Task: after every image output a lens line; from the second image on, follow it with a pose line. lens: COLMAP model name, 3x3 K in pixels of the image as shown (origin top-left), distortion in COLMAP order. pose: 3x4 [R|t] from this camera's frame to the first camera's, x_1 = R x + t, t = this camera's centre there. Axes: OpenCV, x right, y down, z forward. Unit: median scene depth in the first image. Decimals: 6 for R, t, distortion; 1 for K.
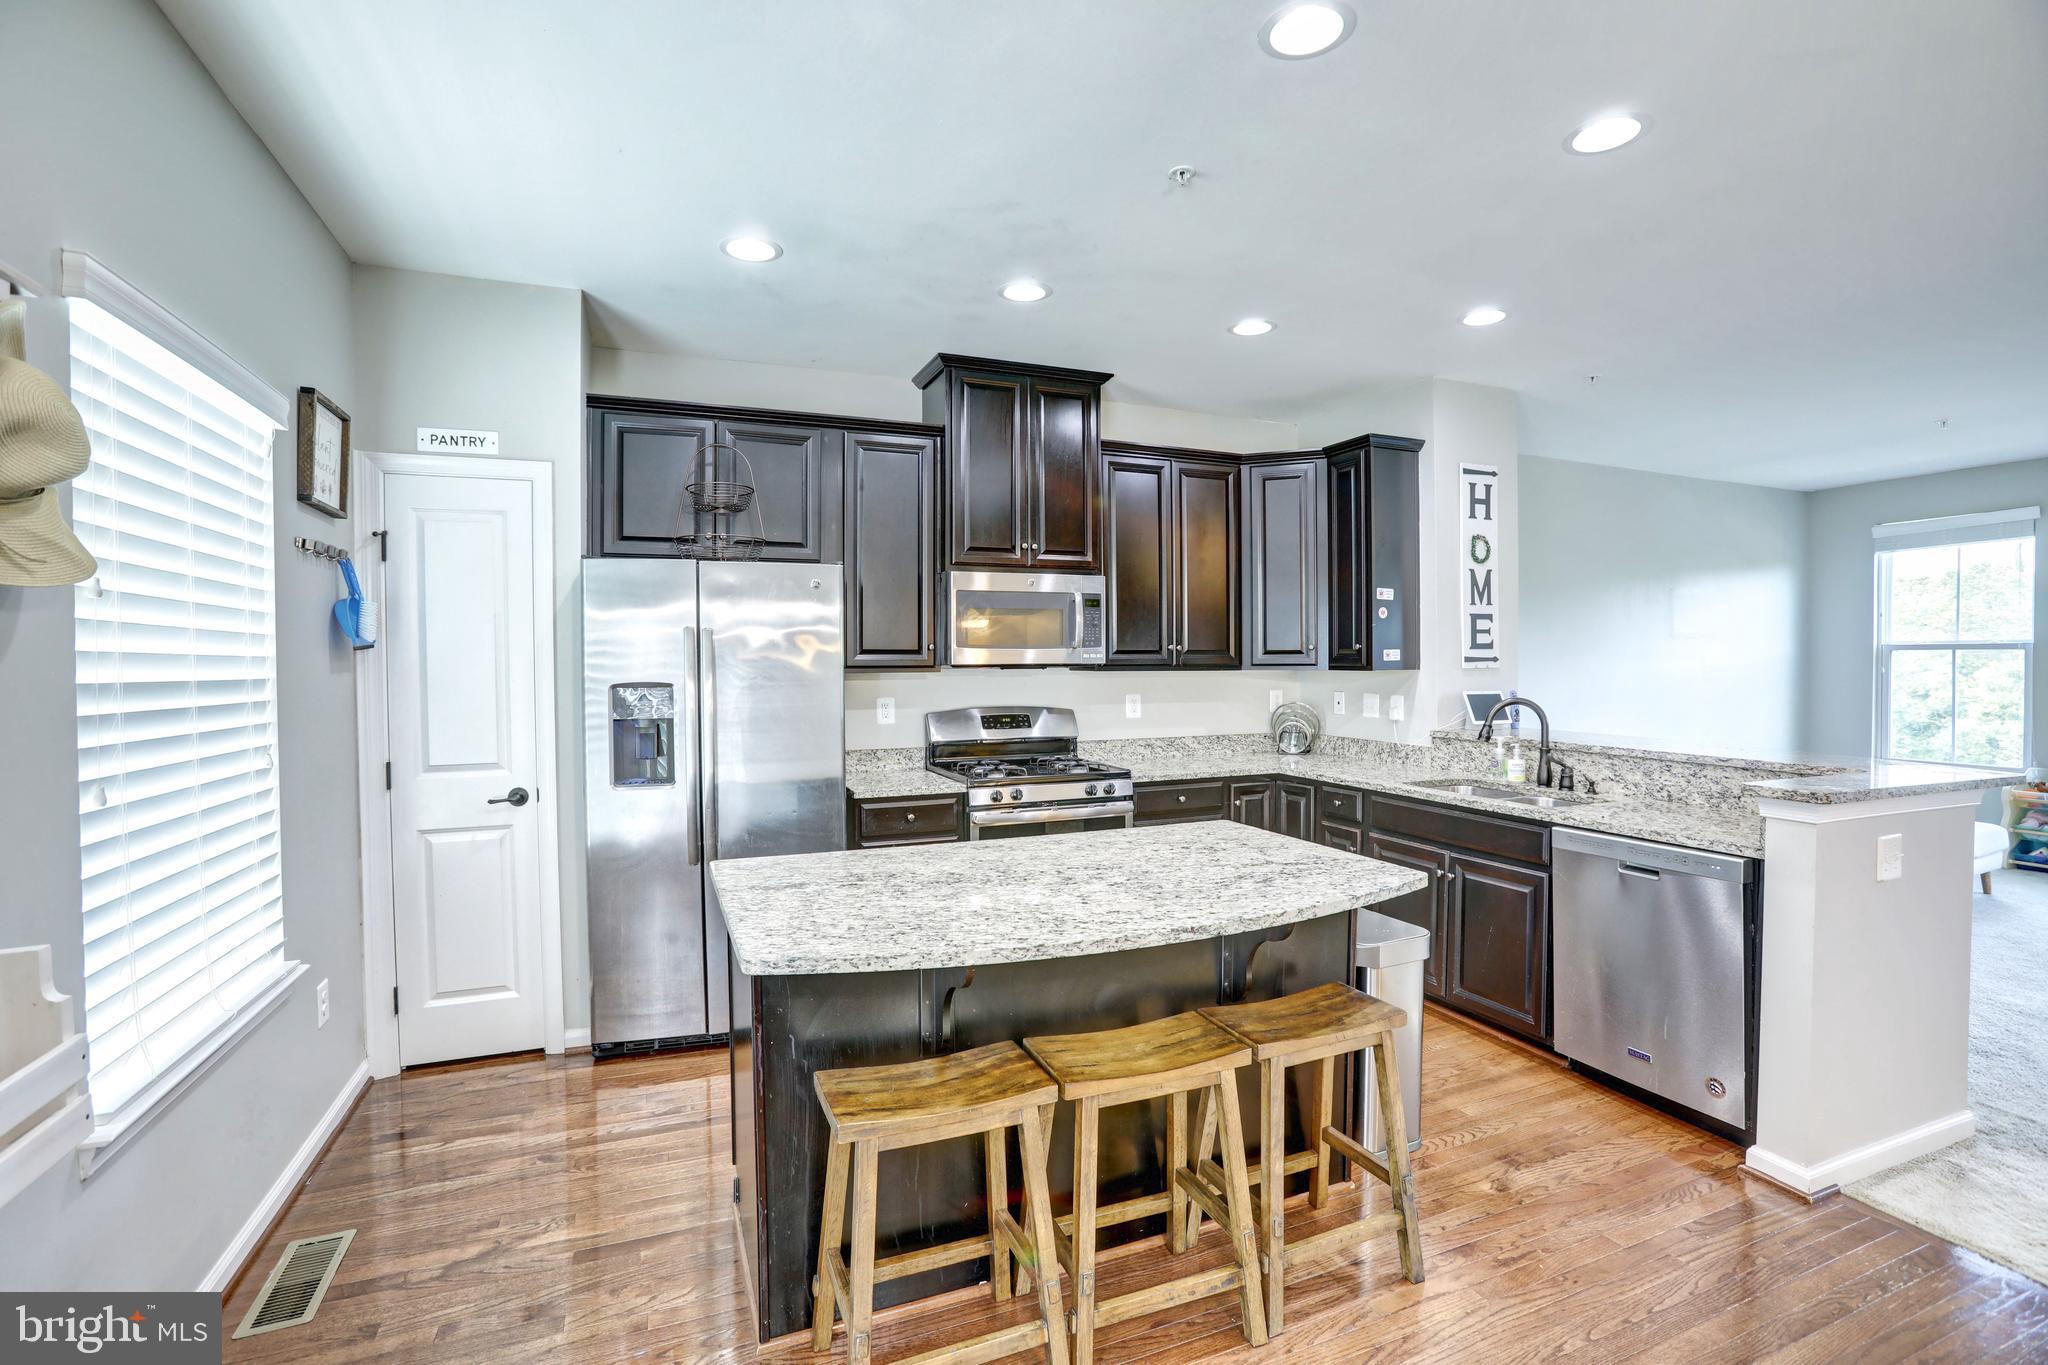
lens RADIAL K [[940.5, 0, 1024.6], [0, 940.5, 670.1], [0, 0, 1]] dist [-0.052200, 0.008894]
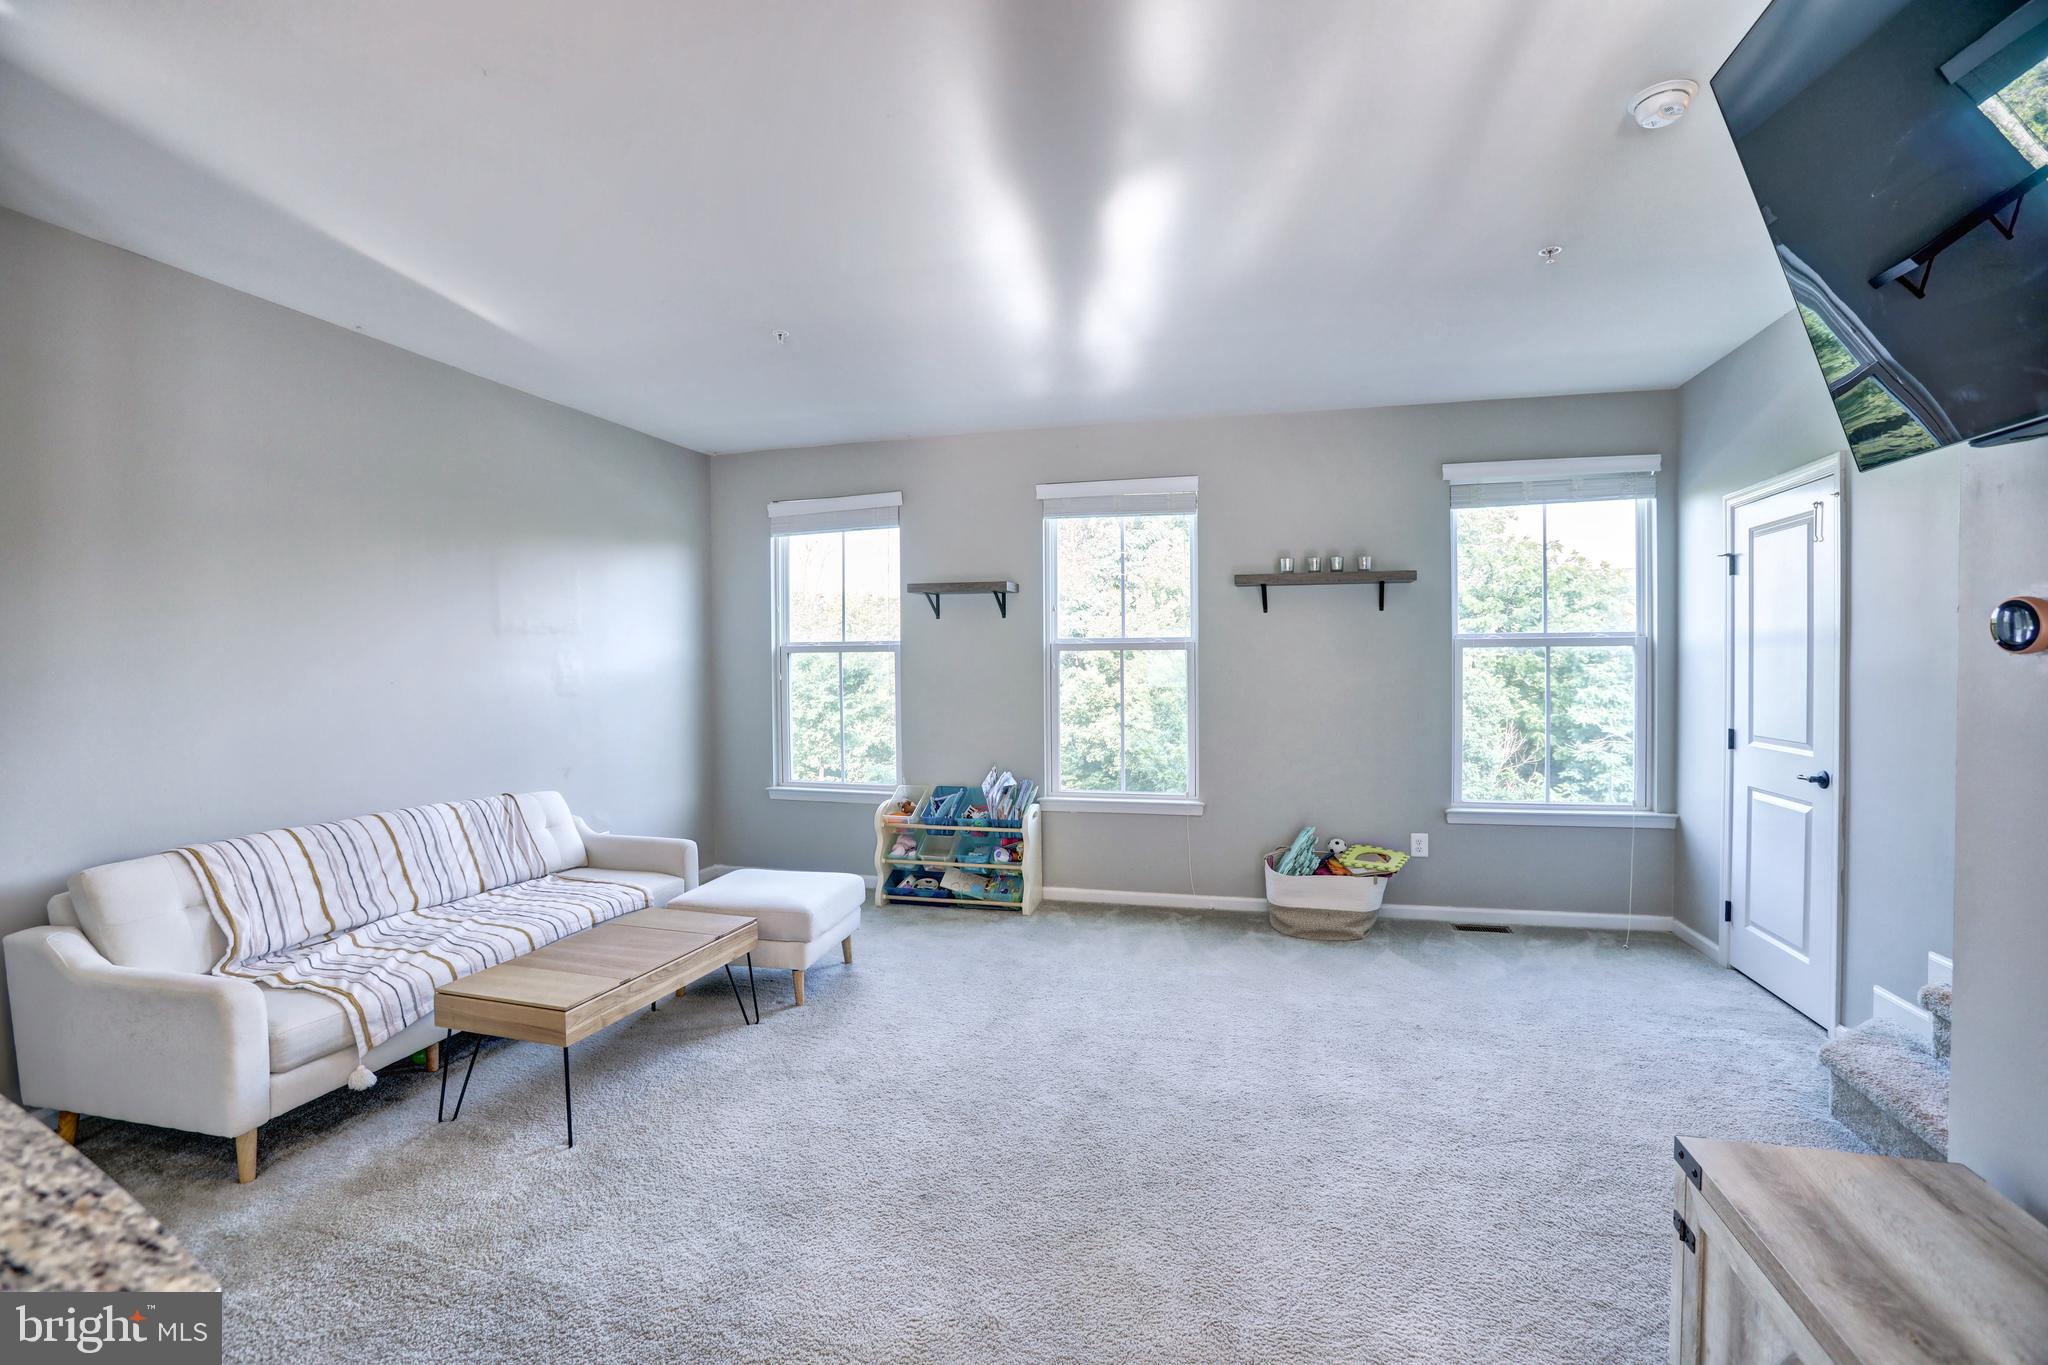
lens RADIAL K [[940.5, 0, 1032.4], [0, 940.5, 671.1], [0, 0, 1]] dist [-0.052200, 0.008894]
pose [[0.605585, -0.013327, 0.795669, 0.719101], [0.013884, 0.999885, 0.006181, -0.010066], [-0.795659, 0.007304, 0.605700, 0.509060]]
